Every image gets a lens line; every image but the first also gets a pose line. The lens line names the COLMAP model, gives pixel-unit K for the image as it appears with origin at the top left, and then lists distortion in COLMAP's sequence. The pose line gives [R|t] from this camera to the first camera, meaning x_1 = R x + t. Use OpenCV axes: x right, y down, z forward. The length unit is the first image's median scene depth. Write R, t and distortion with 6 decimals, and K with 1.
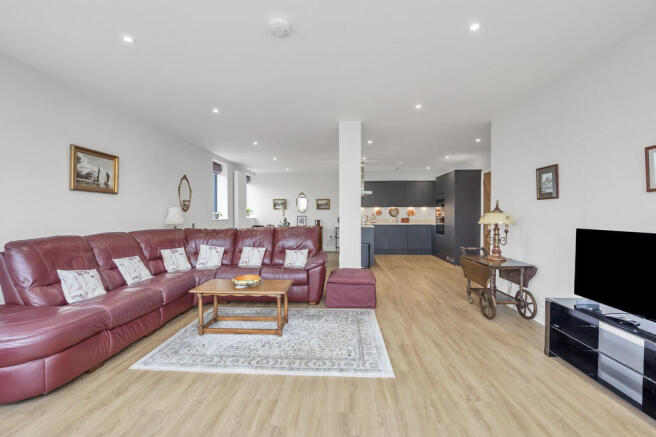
lens RADIAL K [[276.3, 0, 328.9], [0, 276.3, 216.8], [0, 0, 1]] dist [0.001754, -0.000010]
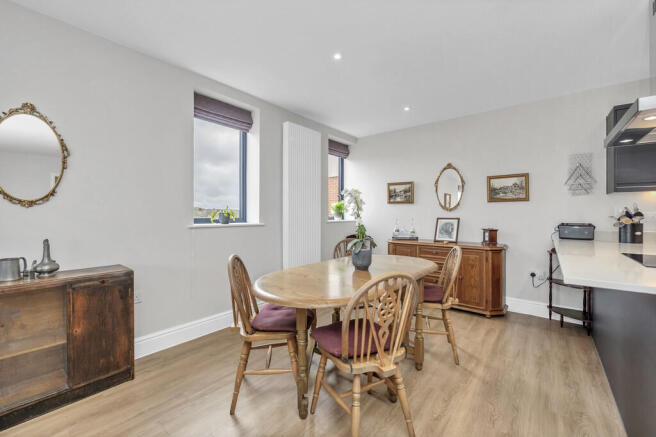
lens RADIAL K [[276.3, 0, 329.6], [0, 276.3, 215.4], [0, 0, 1]] dist [0.001754, -0.000010]
pose [[0.807791, 0.007322, -0.589424, 0.005389], [-0.006299, 0.999973, 0.003789, -0.008103], [0.589436, 0.000652, 0.807815, 0.542064]]
